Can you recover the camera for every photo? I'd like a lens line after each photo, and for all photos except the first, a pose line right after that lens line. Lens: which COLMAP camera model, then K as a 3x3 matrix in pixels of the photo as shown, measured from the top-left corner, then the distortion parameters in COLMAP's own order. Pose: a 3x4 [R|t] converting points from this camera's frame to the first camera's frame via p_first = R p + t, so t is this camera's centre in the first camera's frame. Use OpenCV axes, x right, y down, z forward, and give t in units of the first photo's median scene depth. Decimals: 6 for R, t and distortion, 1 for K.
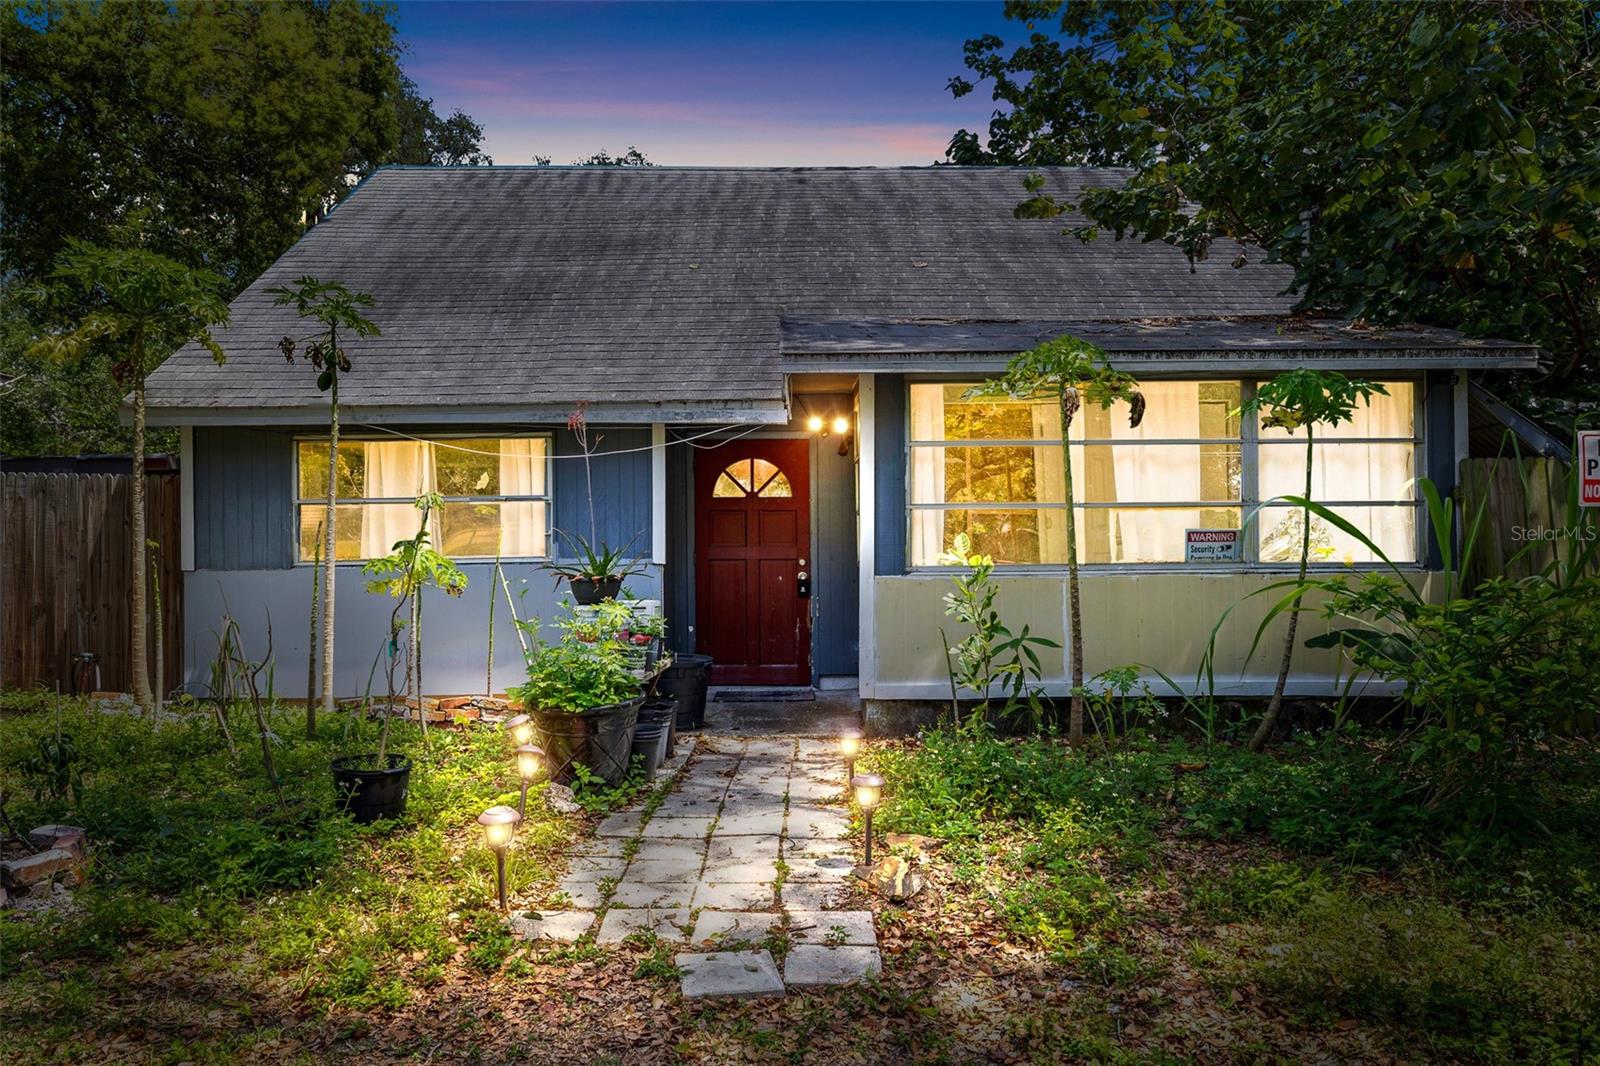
lens RADIAL K [[1298.7, 0, 800.0], [0, 1298.7, 533.0], [0, 0, 1]] dist [0.001747, 0.000571]
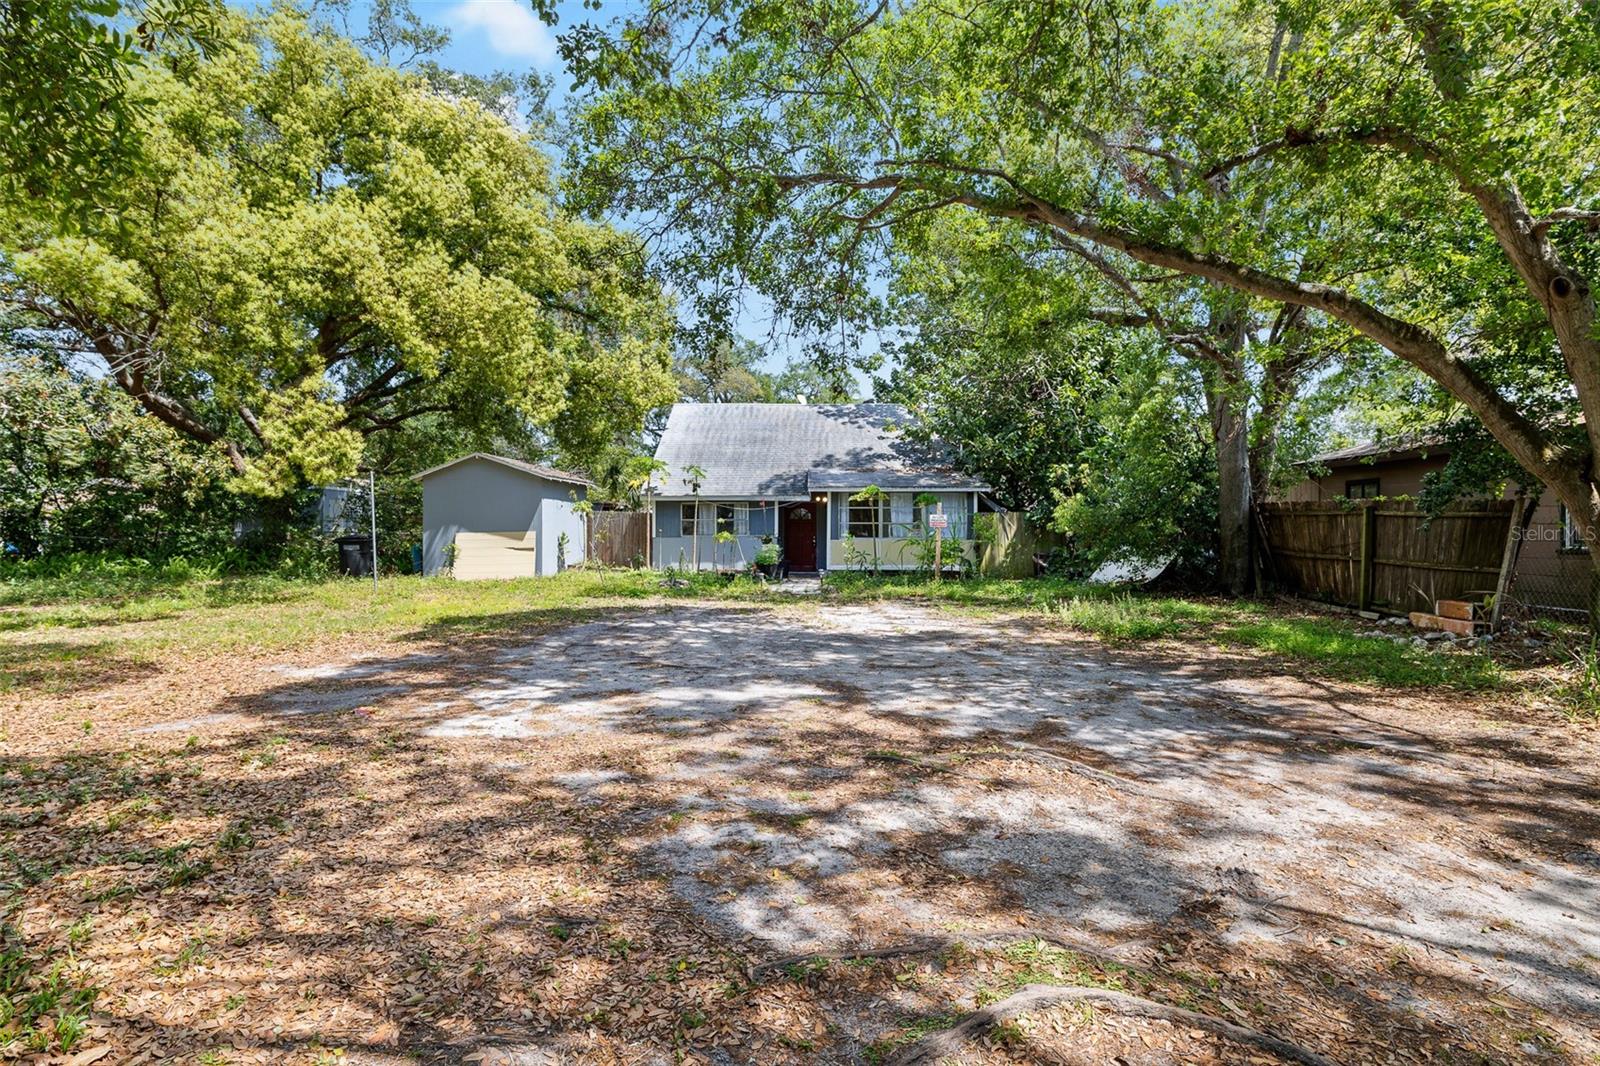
lens RADIAL K [[767.8, 0, 800.0], [0, 767.8, 533.0], [0, 0, 1]] dist [0.000693, 0.000023]
pose [[0.999167, 0.009102, -0.039771, 0.051962], [-0.008301, 0.999760, 0.020257, -0.030921], [0.039945, -0.019910, 0.999003, -1.251451]]
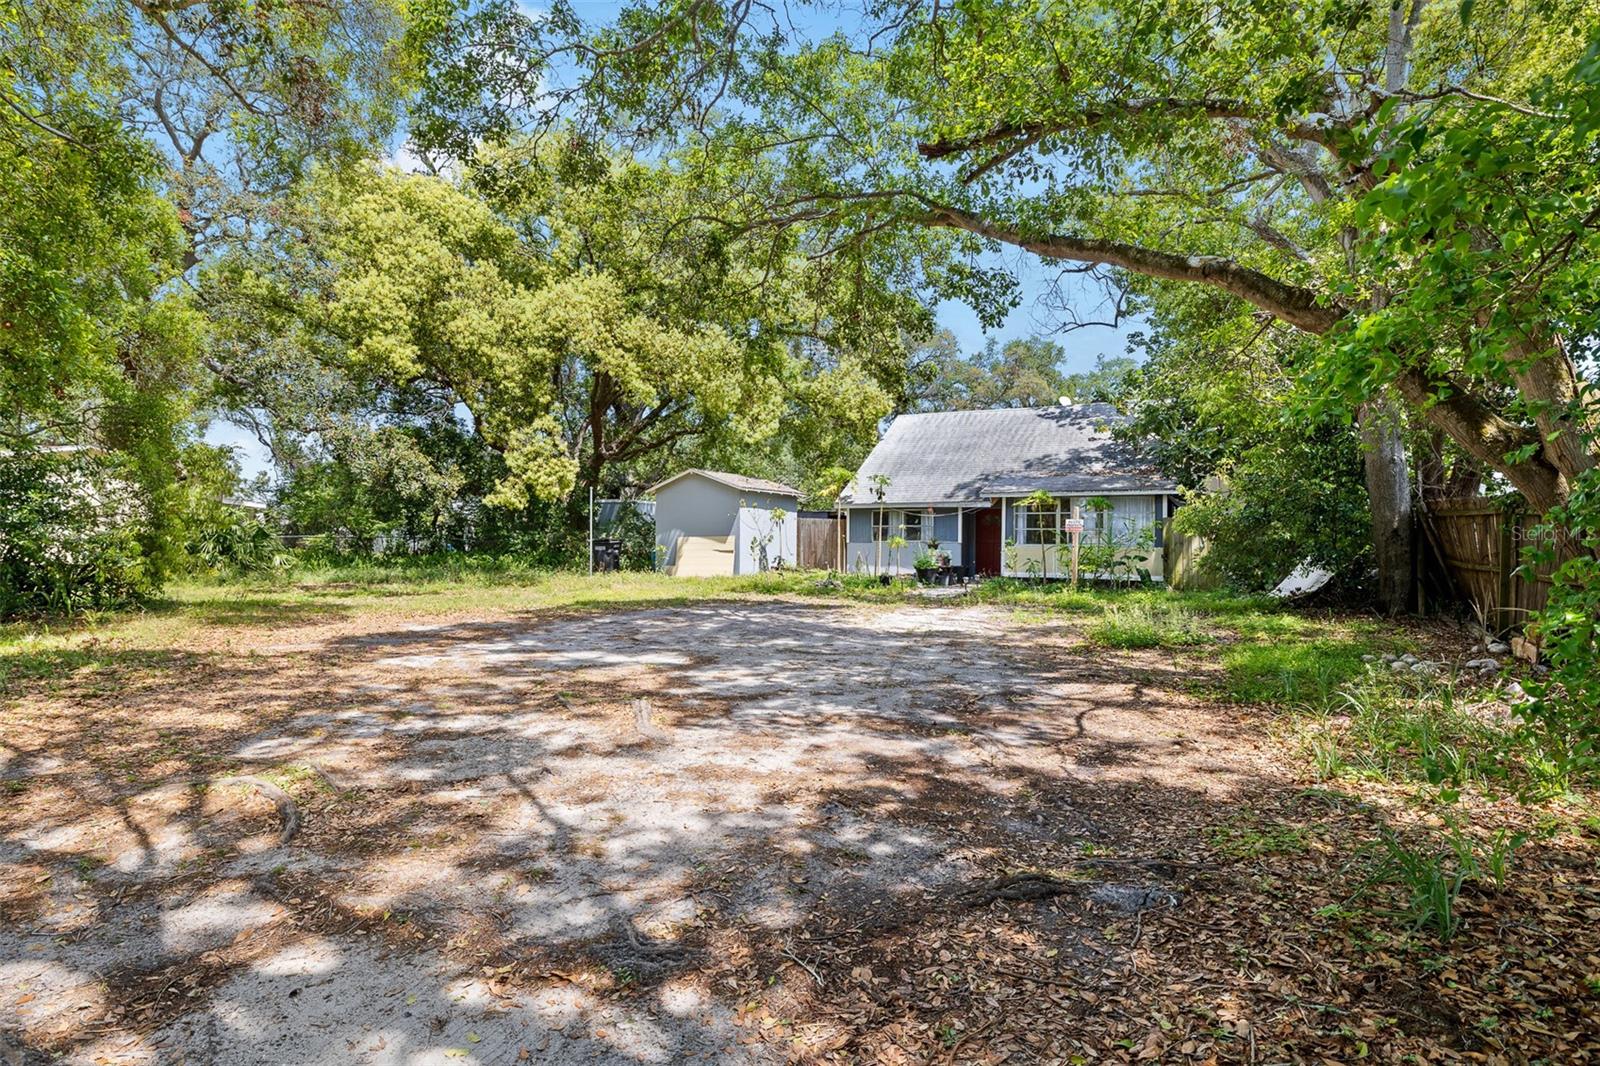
lens RADIAL K [[767.8, 0, 800.0], [0, 767.8, 533.0], [0, 0, 1]] dist [0.000693, 0.000023]
pose [[0.889541, 0.008863, -0.456770, 0.508435], [-0.004468, 0.999933, 0.010703, -0.024550], [0.456834, -0.007480, 0.889520, -1.248457]]
